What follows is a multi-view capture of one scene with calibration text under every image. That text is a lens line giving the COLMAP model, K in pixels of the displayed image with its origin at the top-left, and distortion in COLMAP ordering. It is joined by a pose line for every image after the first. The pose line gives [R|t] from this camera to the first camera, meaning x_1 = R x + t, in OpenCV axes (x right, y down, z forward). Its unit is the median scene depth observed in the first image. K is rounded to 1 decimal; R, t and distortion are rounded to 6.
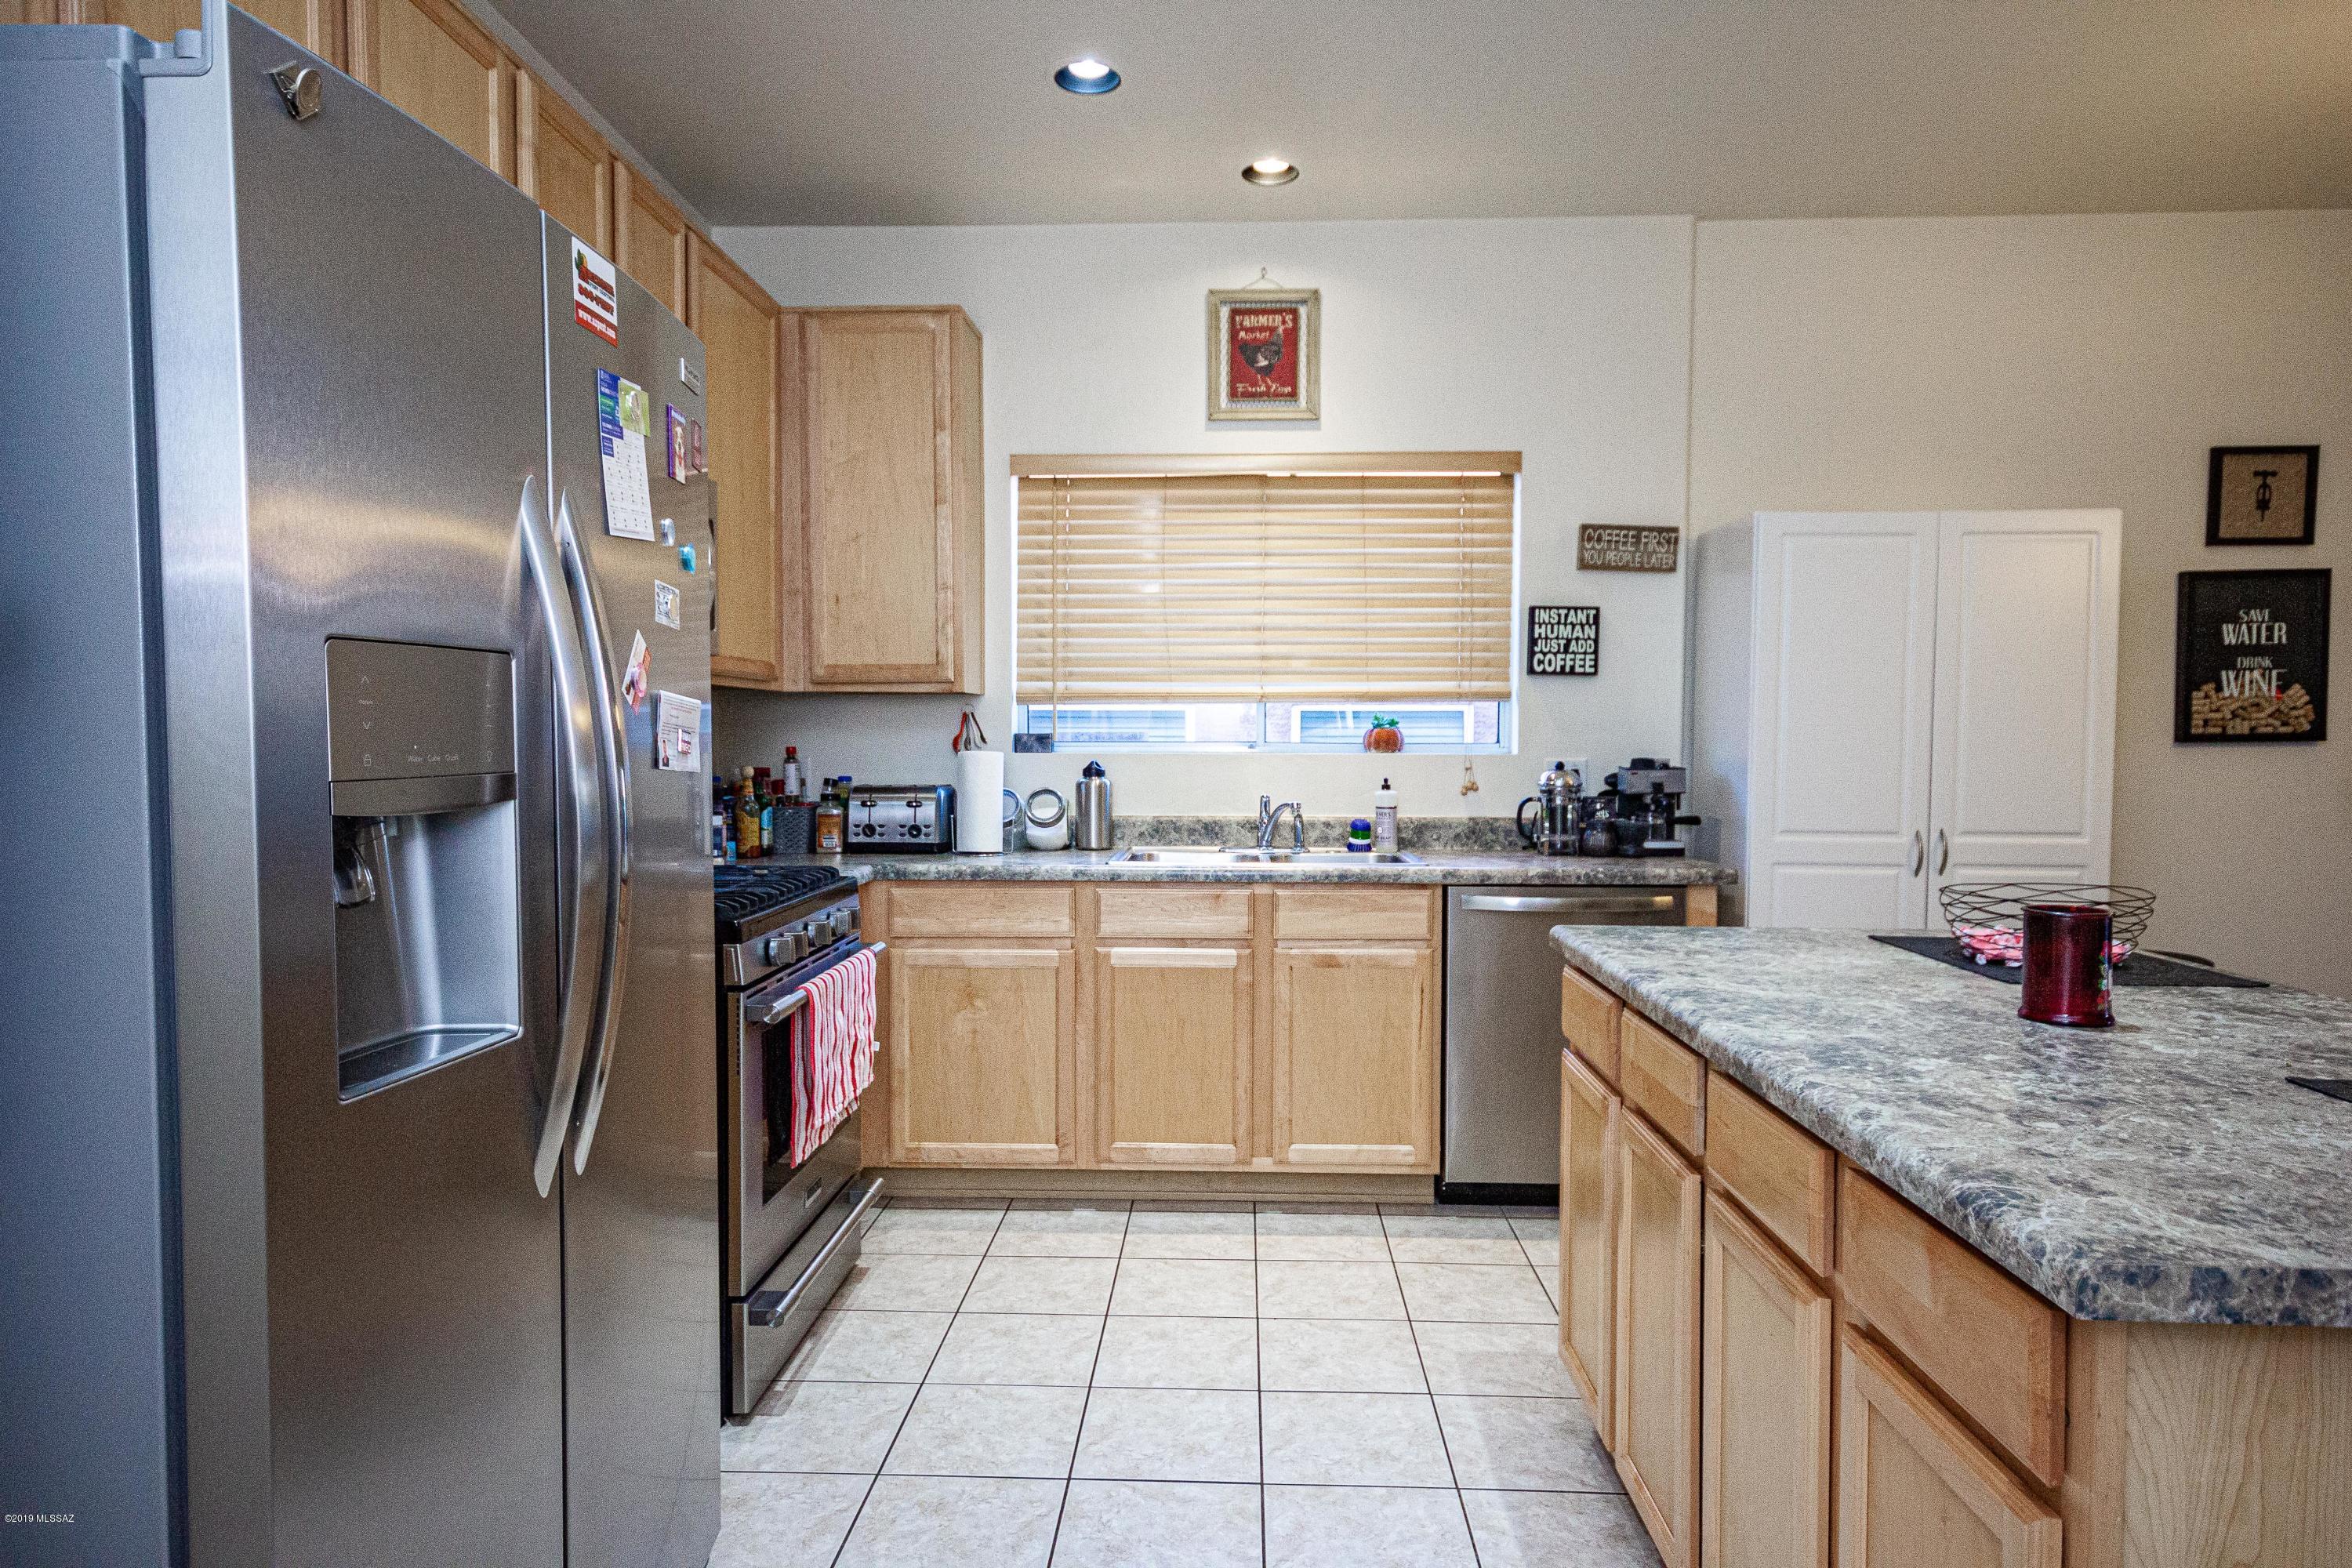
lens RADIAL K [[1395.7, 0, 1188.5], [0, 1395.7, 789.2], [0, 0, 1]] dist [0.016935, 0.000144]
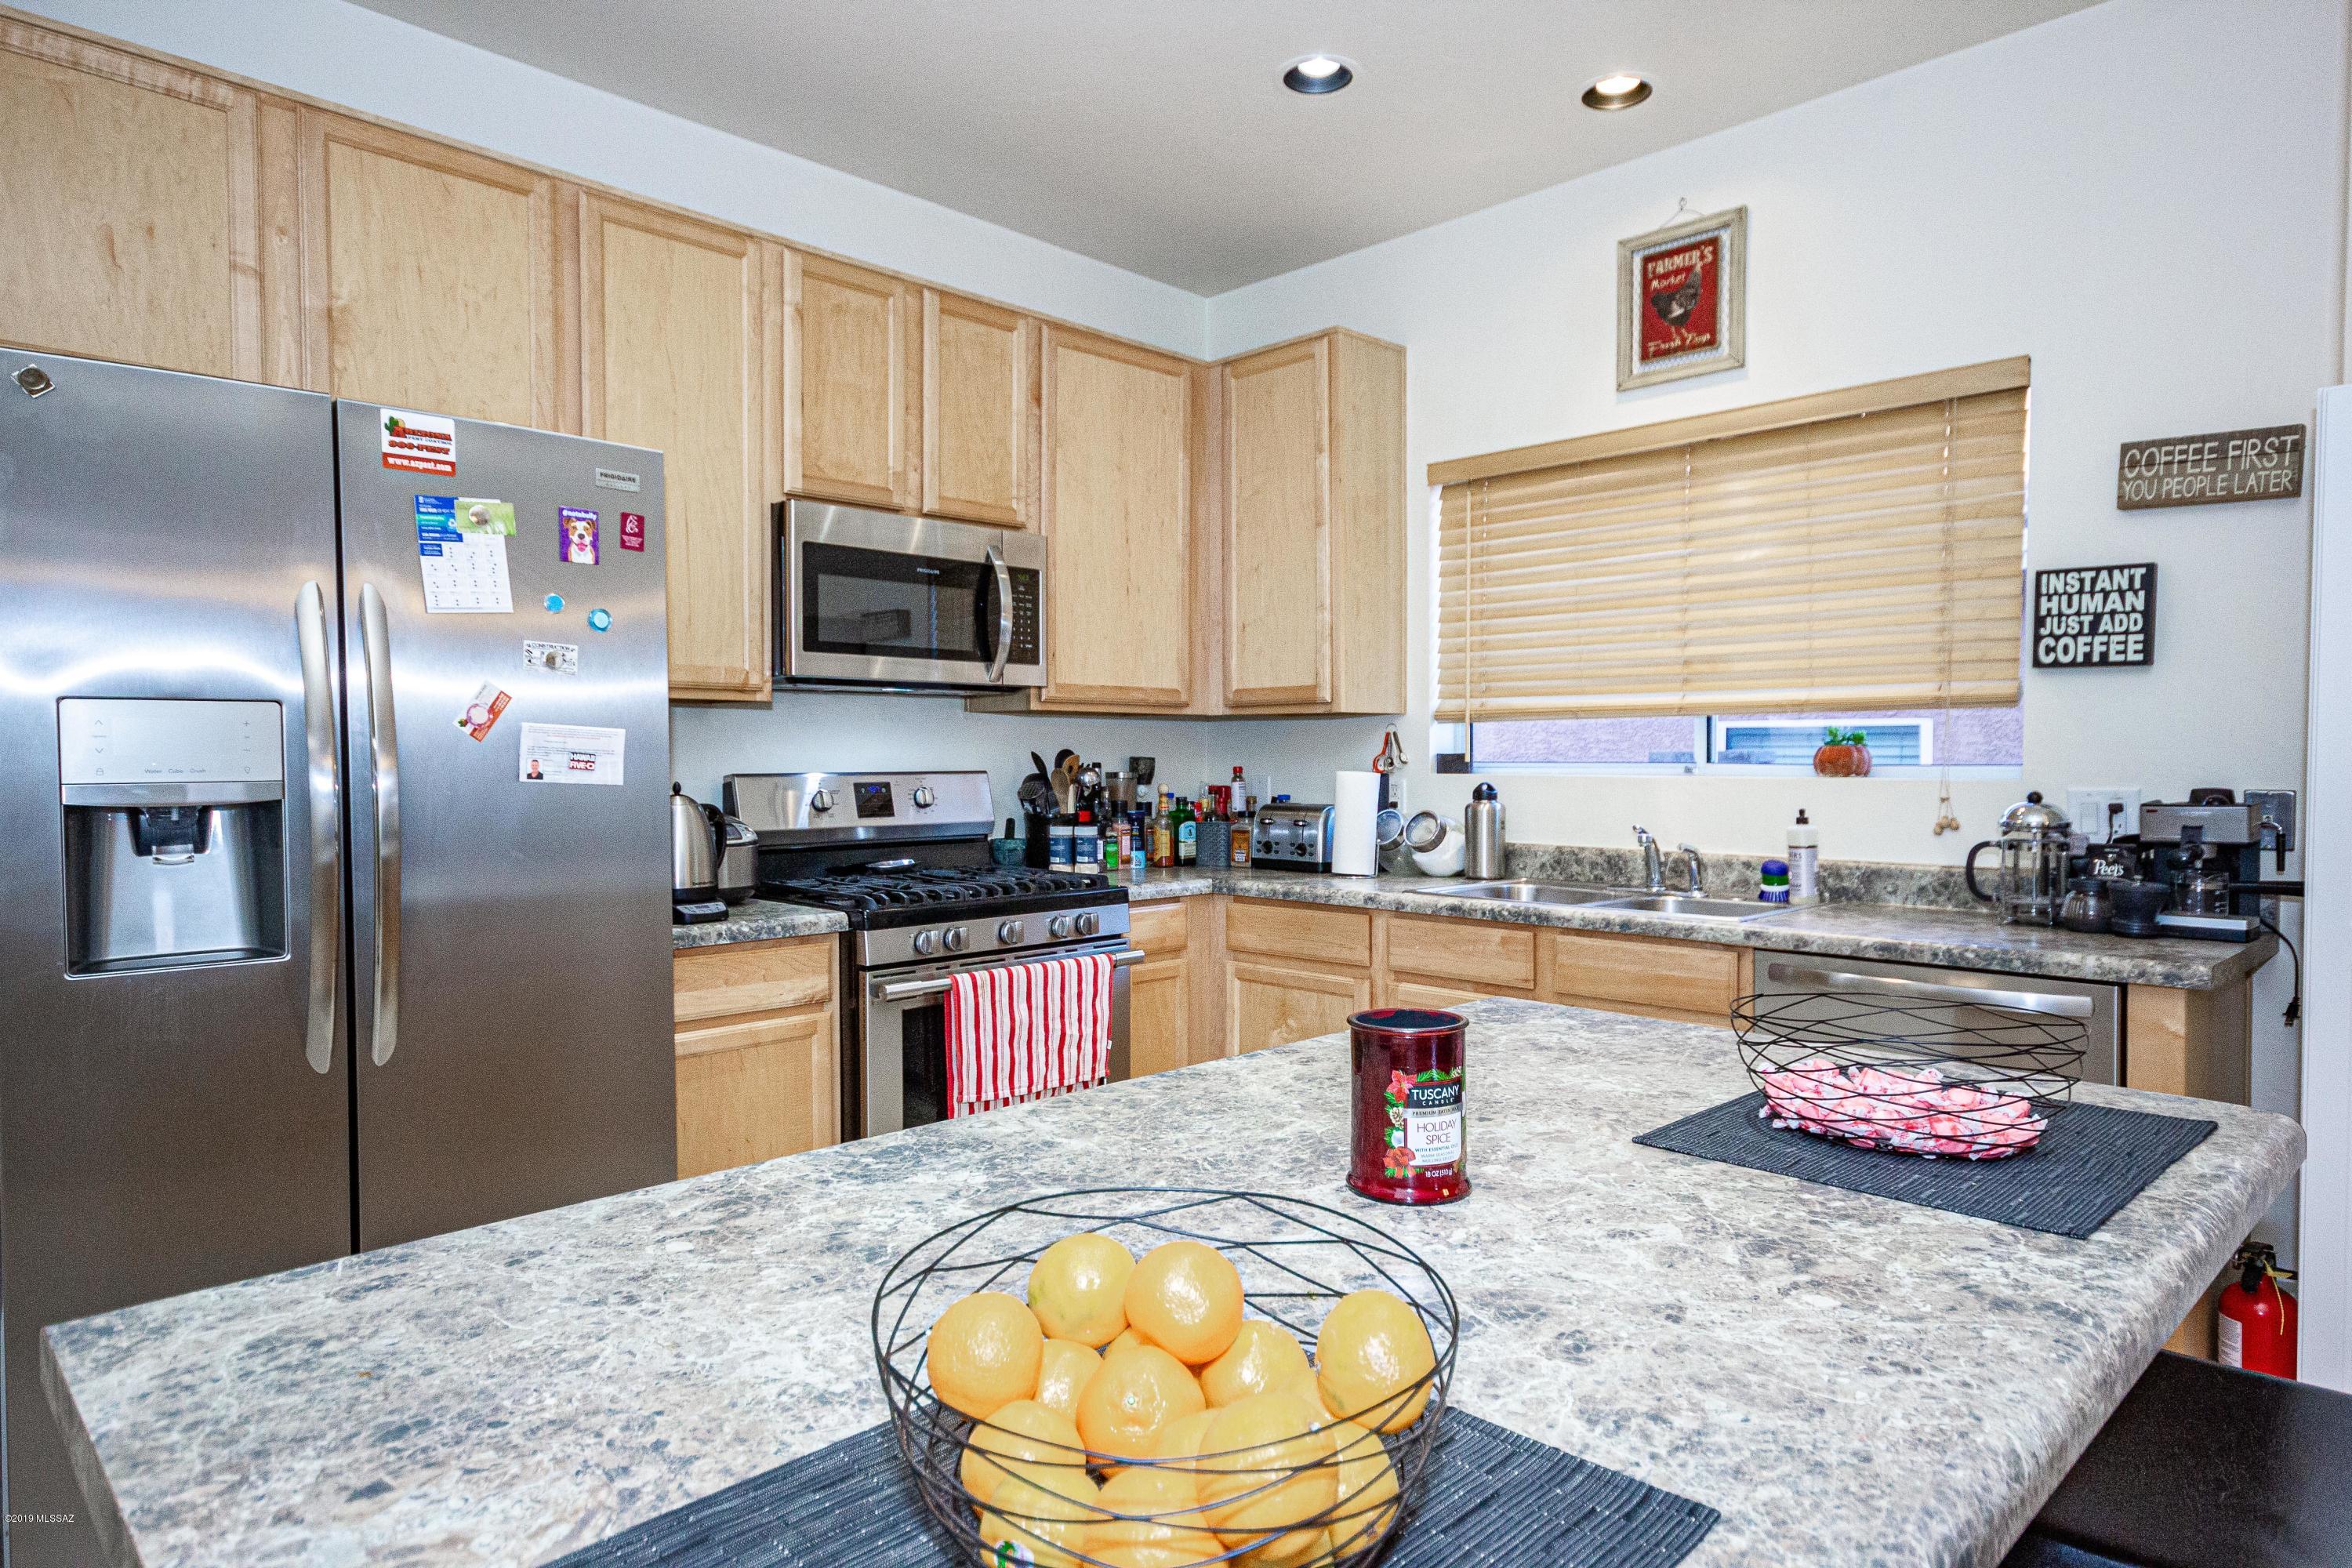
lens RADIAL K [[1395.2, 0, 1180.4], [0, 1395.2, 782.7], [0, 0, 1]] dist [0.020383, 0.001342]
pose [[0.728928, 0.011855, -0.684488, 0.417995], [-0.025303, 0.999633, -0.009634, -0.006451], [0.684123, 0.024342, 0.728961, 0.189558]]
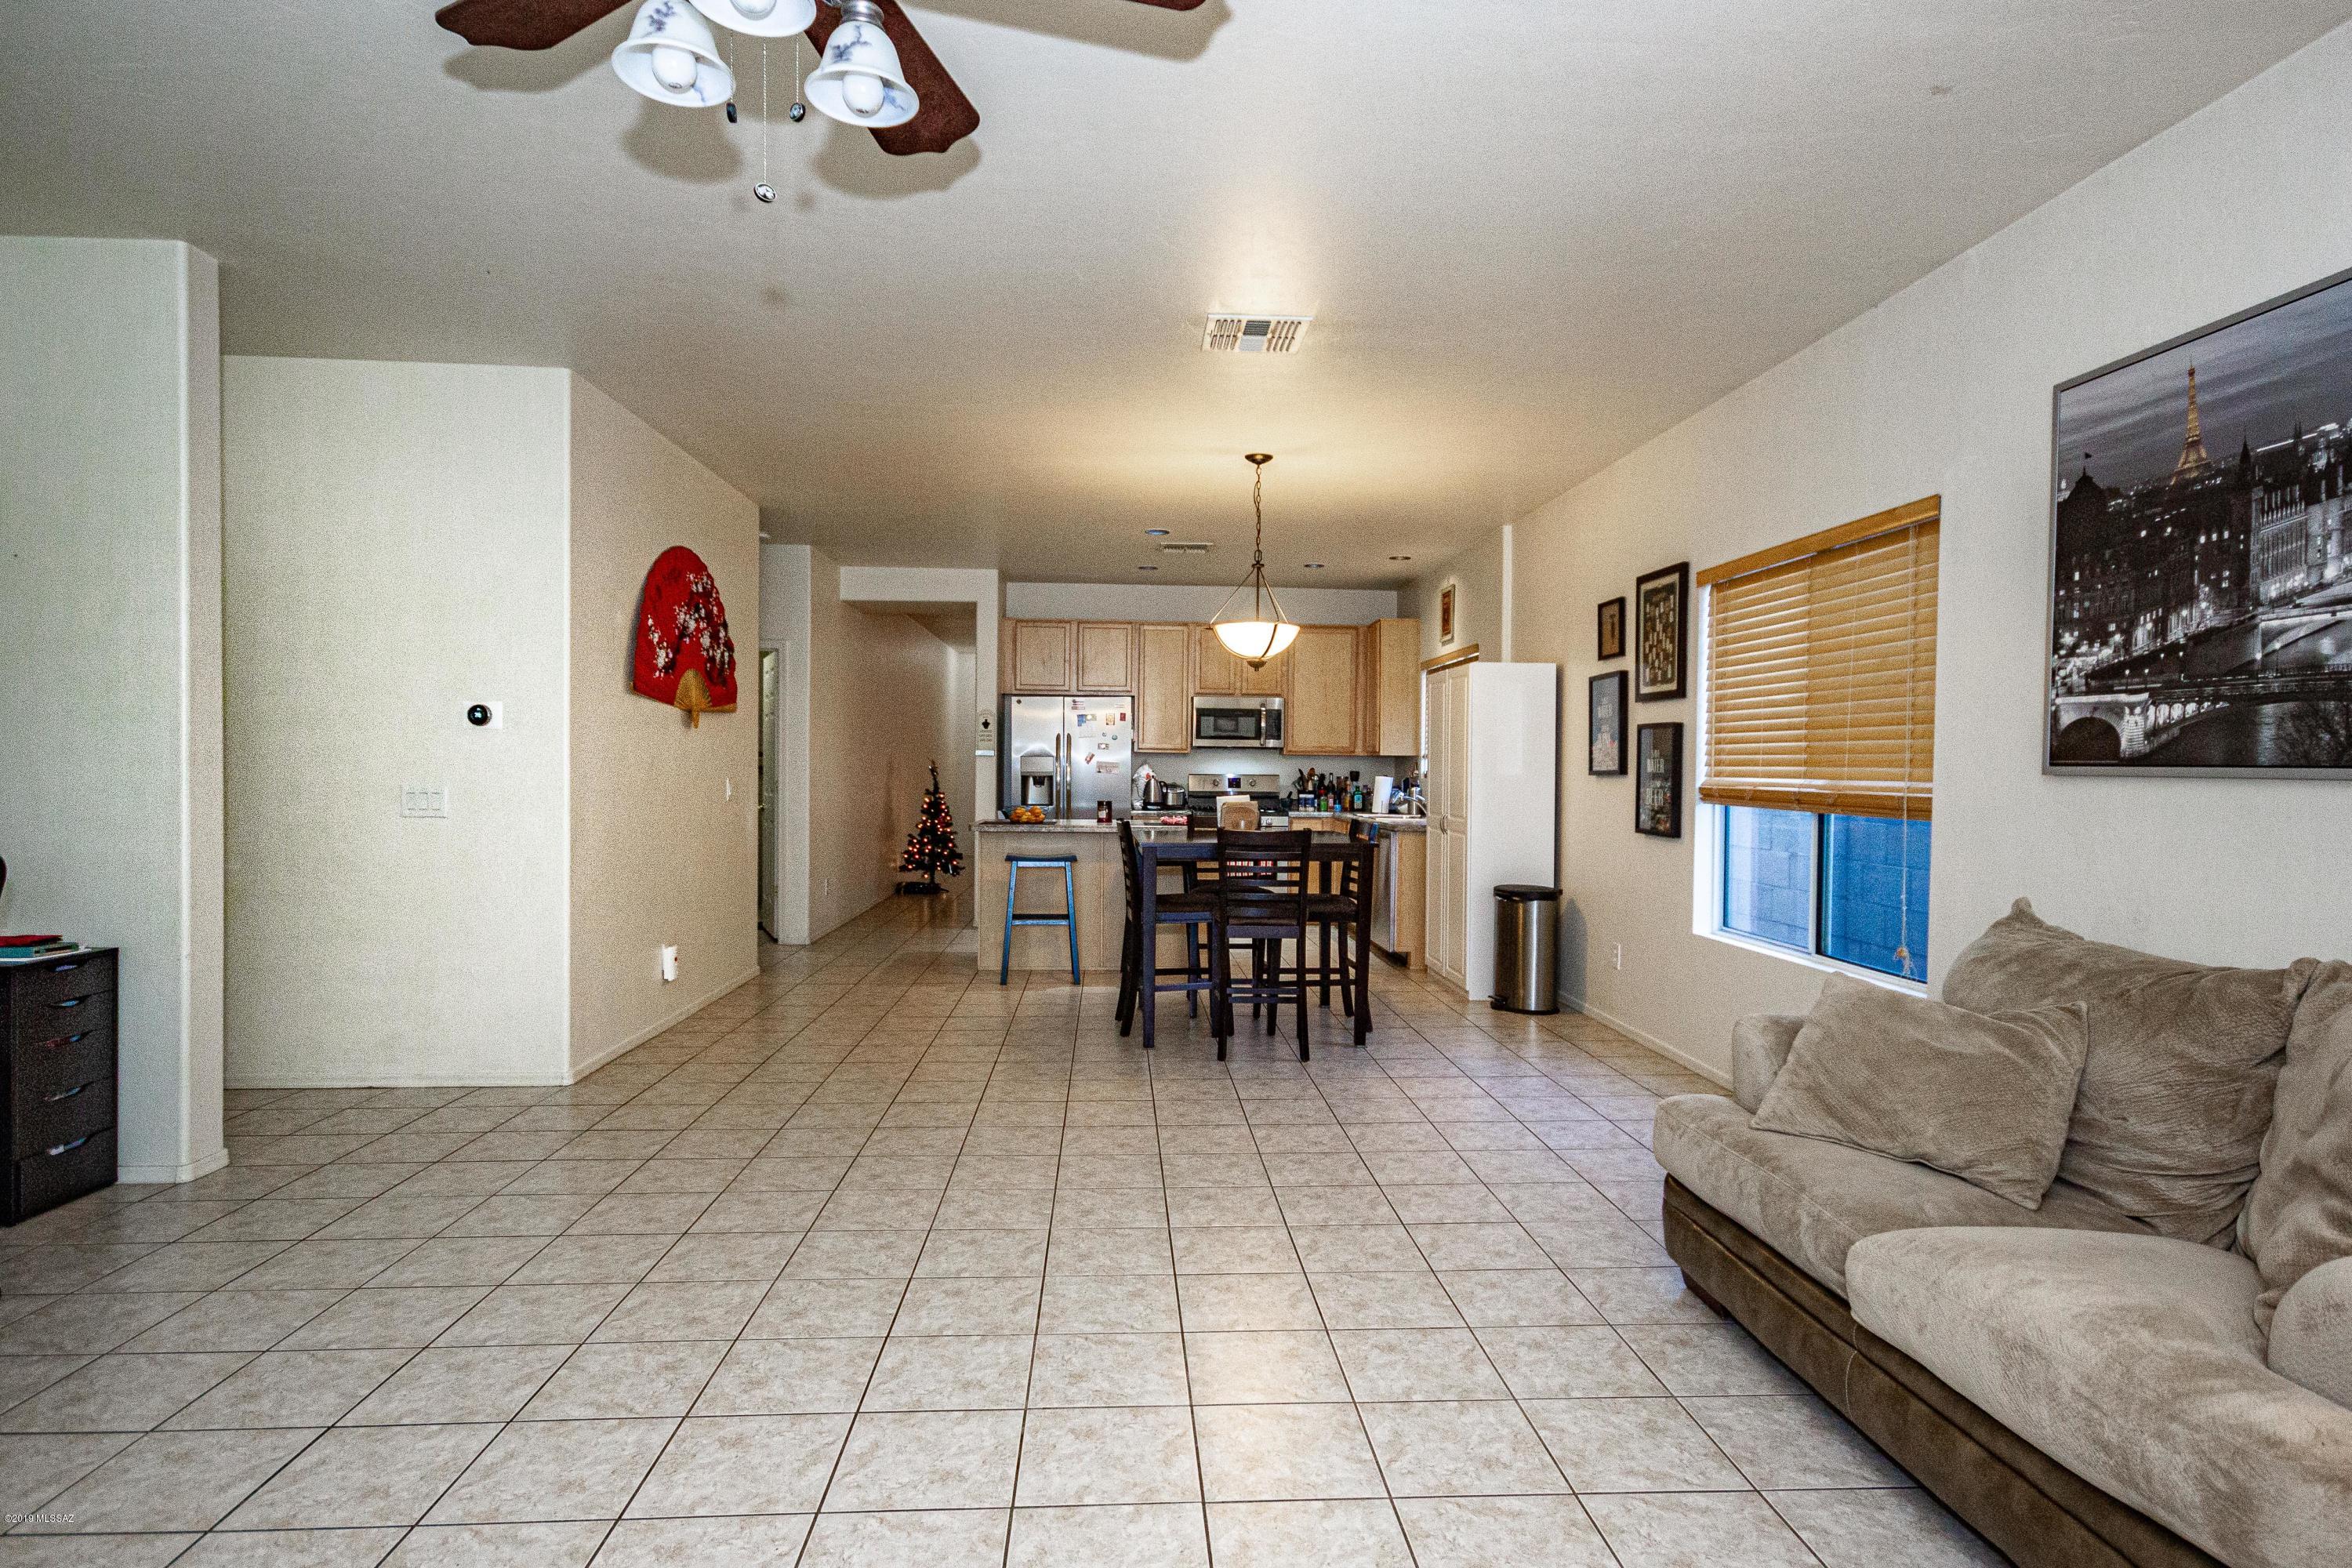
lens RADIAL K [[1251.6, 0, 1191.1], [0, 1251.6, 777.2], [0, 0, 1]] dist [0.005324, 0.000843]
pose [[0.101036, 0.005183, -0.994869, 2.185414], [-0.049800, 0.998759, 0.000146, -0.006726], [0.993636, 0.049530, 0.101169, 0.357759]]
